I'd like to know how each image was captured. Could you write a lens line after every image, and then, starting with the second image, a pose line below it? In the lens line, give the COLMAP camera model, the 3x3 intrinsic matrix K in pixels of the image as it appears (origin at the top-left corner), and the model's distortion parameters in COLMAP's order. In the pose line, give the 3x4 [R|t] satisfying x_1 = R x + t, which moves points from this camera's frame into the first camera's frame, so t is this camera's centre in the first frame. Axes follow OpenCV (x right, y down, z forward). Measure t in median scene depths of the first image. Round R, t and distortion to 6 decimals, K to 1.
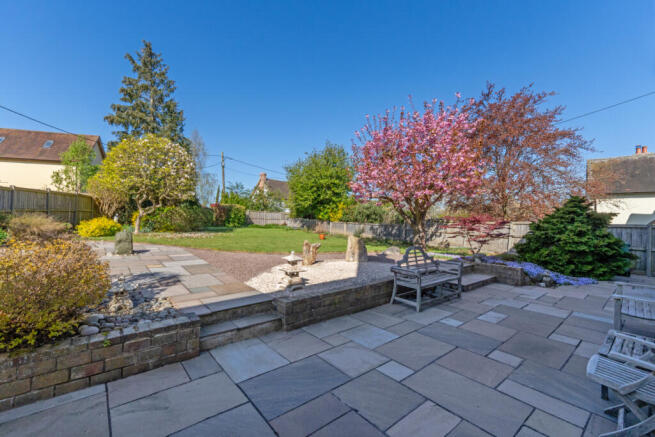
lens RADIAL K [[279.9, 0, 327.5], [0, 279.9, 218.5], [0, 0, 1]] dist [0.001740, 0.000150]
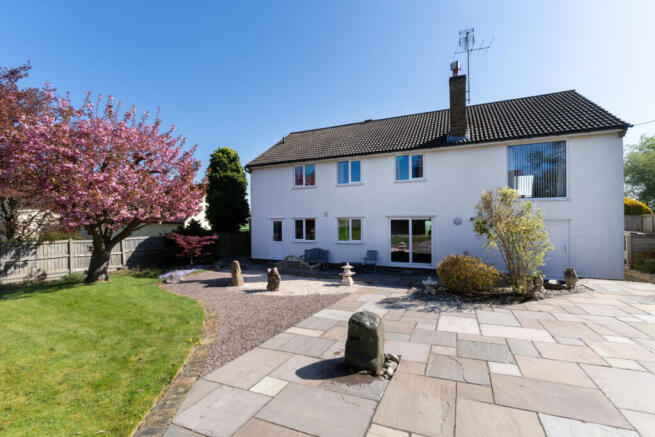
lens RADIAL K [[300.7, 0, 327.5], [0, 300.7, 218.5], [0, 0, 1]] dist [0.000088, 0.000006]
pose [[-0.443260, -0.009154, 0.896346, -0.538255], [-0.001469, 0.999954, 0.009485, -0.055441], [-0.896392, 0.002888, -0.443253, 0.599092]]
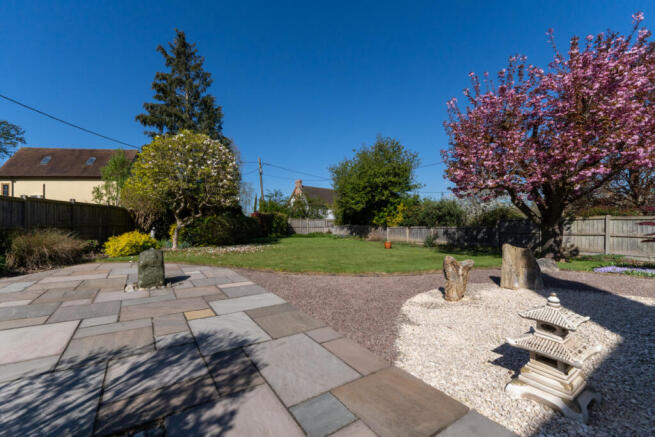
lens RADIAL K [[279.9, 0, 327.5], [0, 279.9, 218.5], [0, 0, 1]] dist [0.001740, 0.000150]
pose [[0.993546, -0.044430, -0.104363, -0.114687], [0.041650, 0.998721, -0.028675, 0.003774], [0.105503, 0.024143, 0.994126, 0.181839]]
